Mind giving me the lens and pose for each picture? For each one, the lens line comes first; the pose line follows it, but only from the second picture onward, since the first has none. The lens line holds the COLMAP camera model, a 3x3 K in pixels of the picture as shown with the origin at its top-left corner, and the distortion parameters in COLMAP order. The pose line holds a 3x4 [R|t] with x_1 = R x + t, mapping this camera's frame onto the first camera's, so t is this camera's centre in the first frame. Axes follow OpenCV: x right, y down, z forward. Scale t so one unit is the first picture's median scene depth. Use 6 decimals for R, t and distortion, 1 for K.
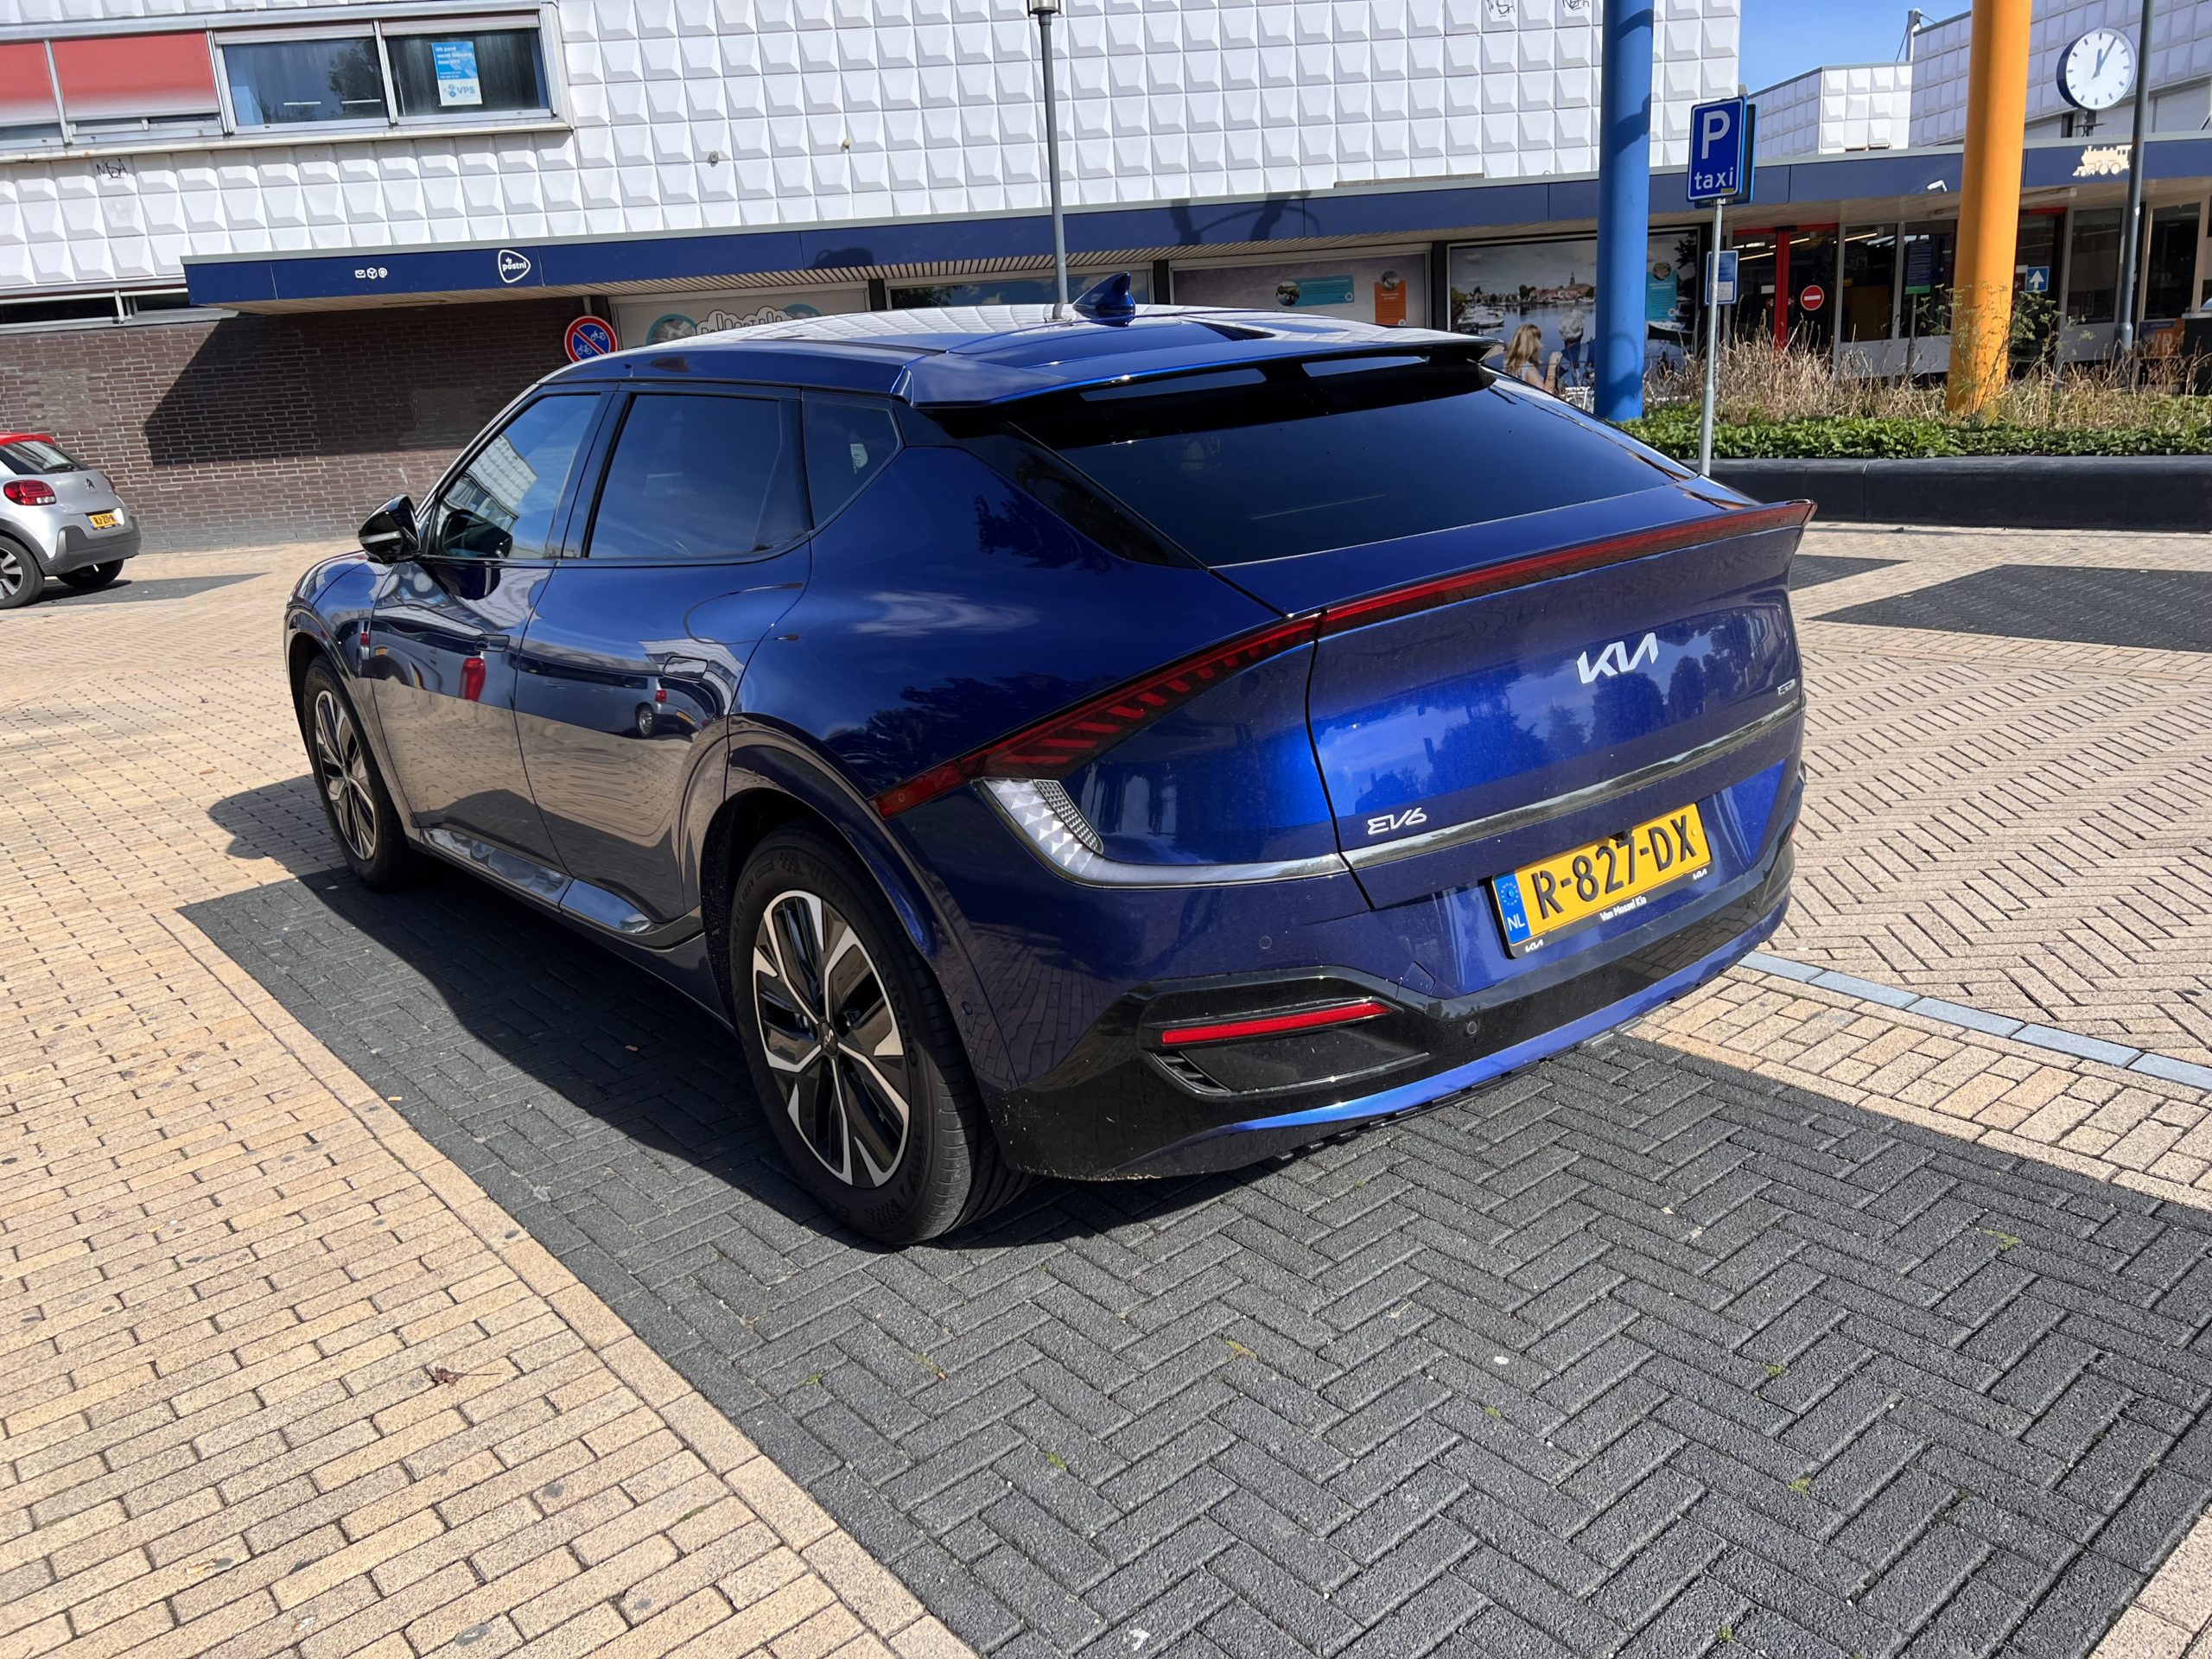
lens RADIAL K [[1658.0, 0, 1098.2], [0, 1658.0, 835.8], [0, 0, 1]] dist [0.056745, -0.060942]
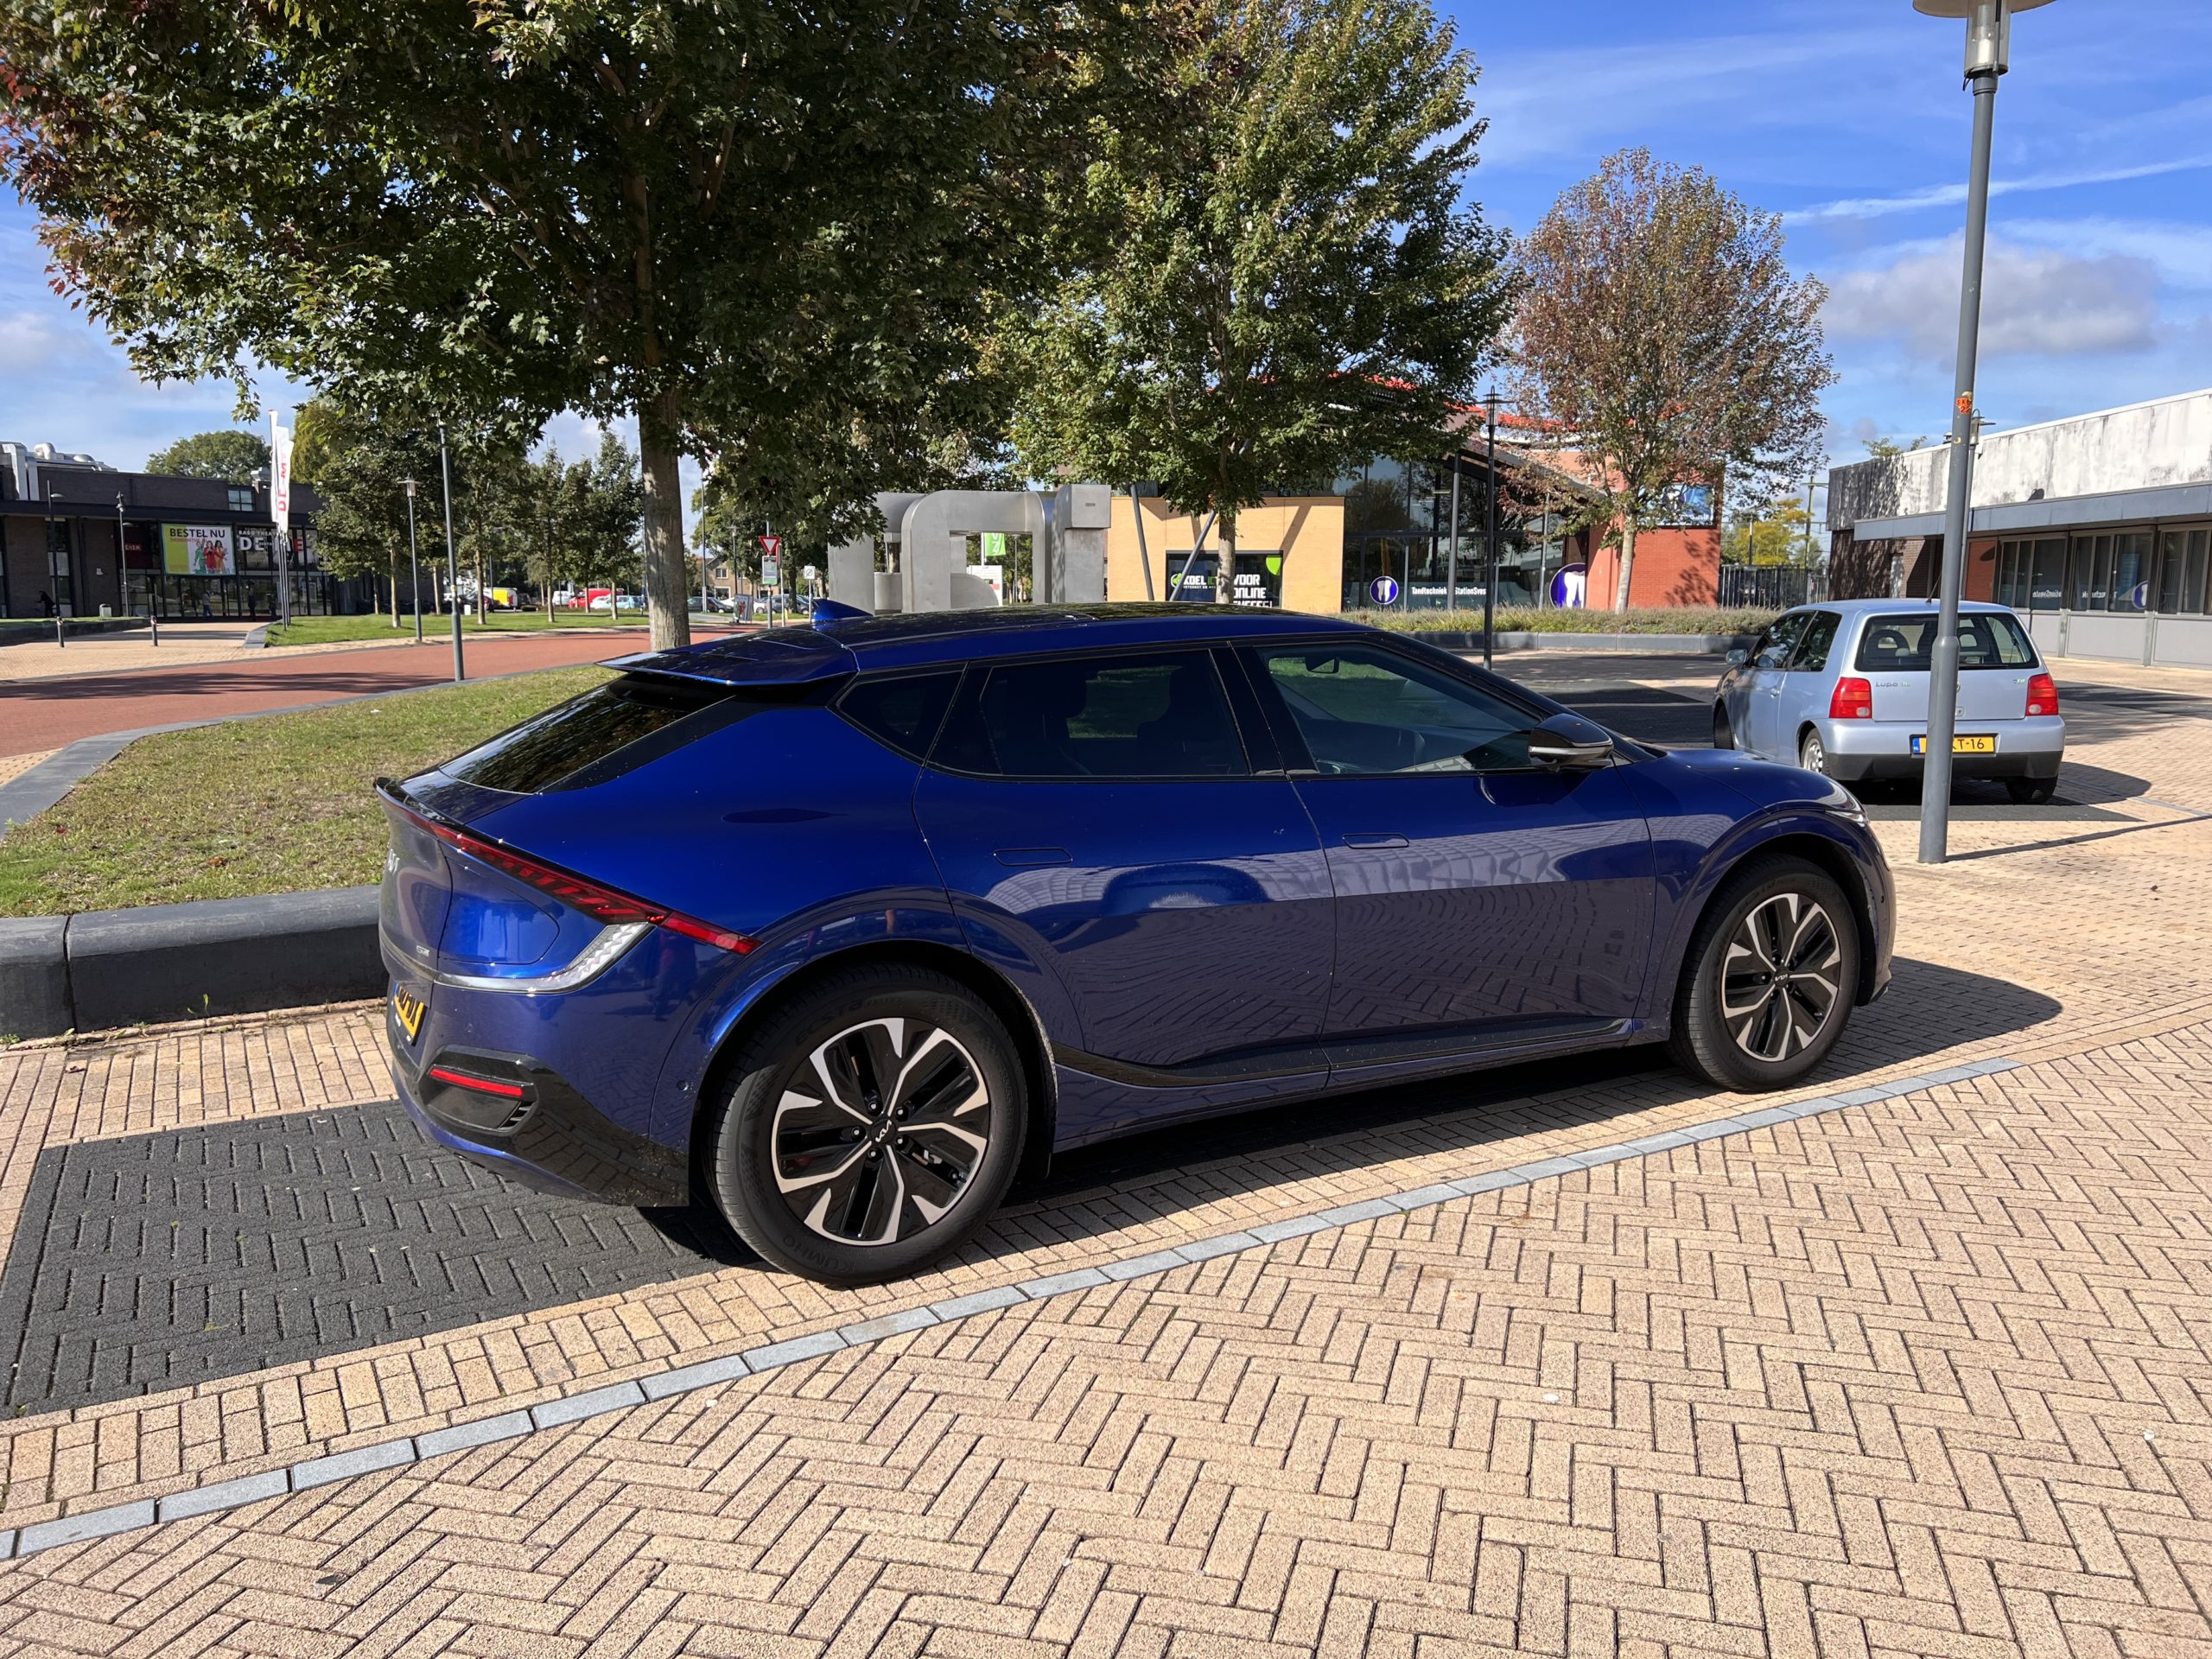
lens RADIAL K [[1647.1, 0, 1112.6], [0, 1647.1, 830.2], [0, 0, 1]] dist [0.061751, -0.068620]
pose [[-0.183388, 0.210137, -0.960318, 0.699526], [-0.247612, 0.935514, 0.251994, -0.290182], [0.951345, 0.283999, -0.119530, 0.745866]]
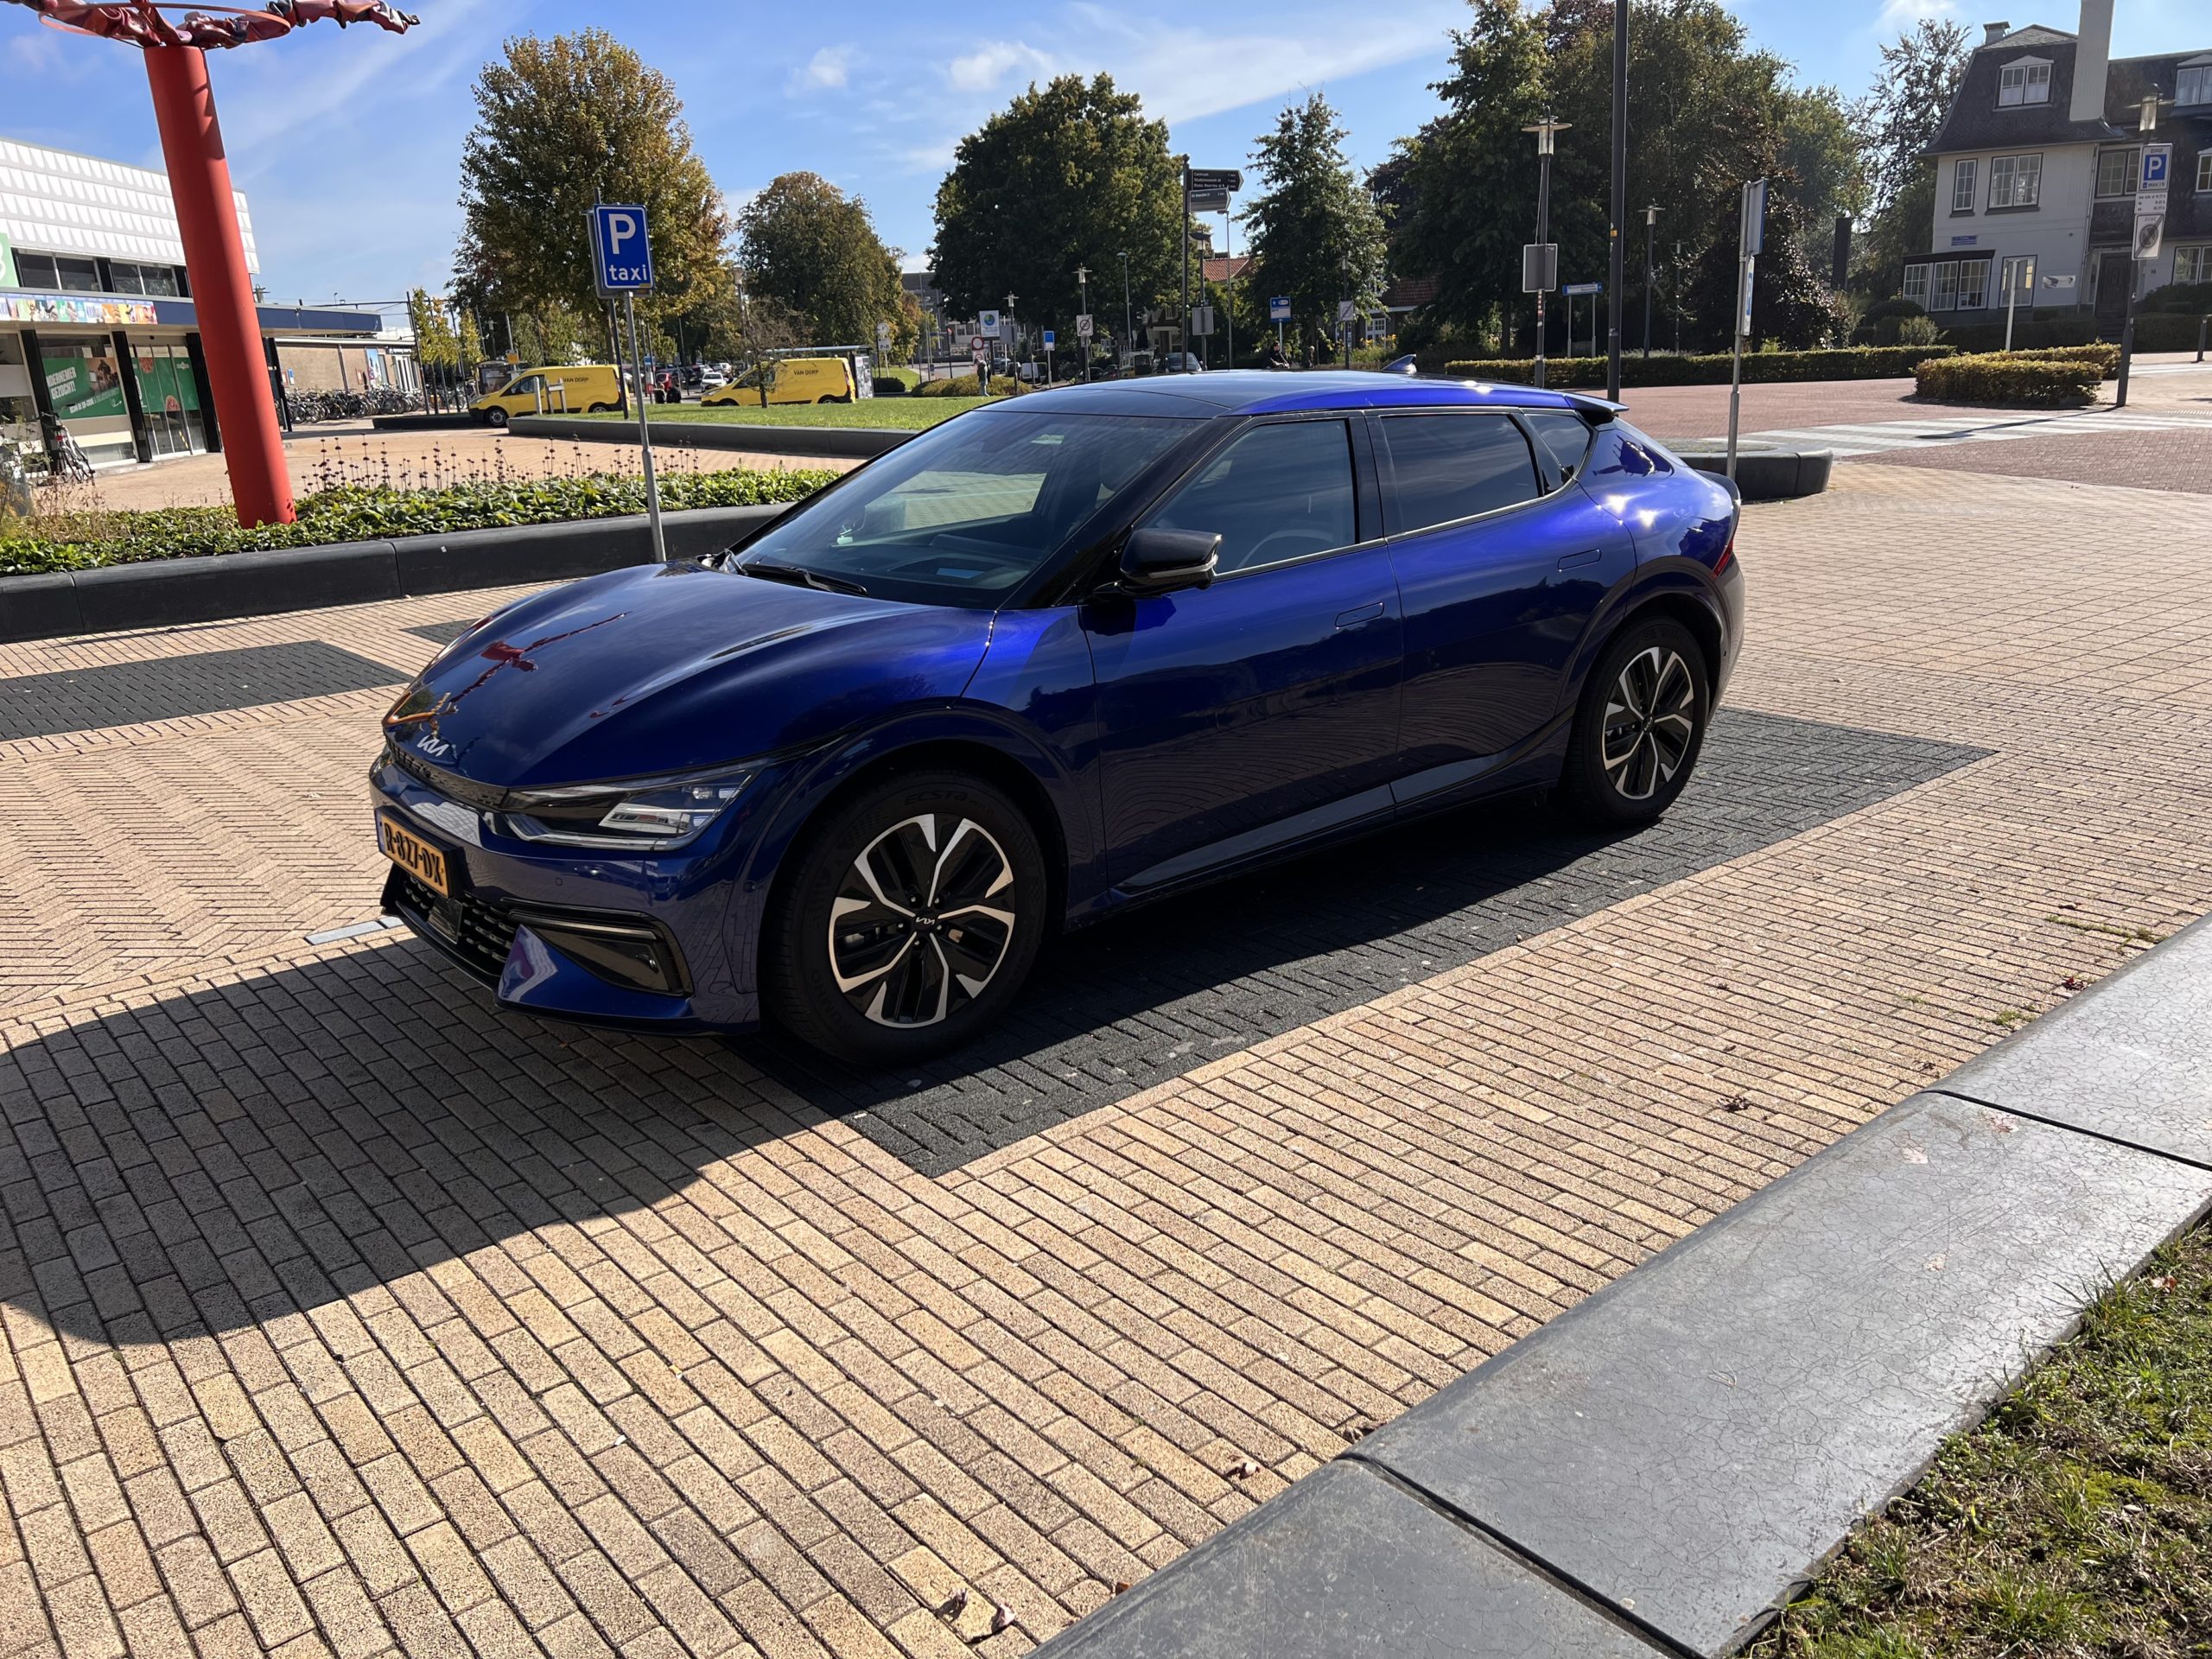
lens RADIAL K [[1655.4, 0, 1116.4], [0, 1655.4, 831.1], [0, 0, 1]] dist [0.046342, -0.045009]
pose [[-0.009537, -0.215894, 0.976370, -0.969711], [0.309483, 0.927836, 0.208185, -0.168874], [-0.950857, 0.304155, 0.057967, 0.694456]]
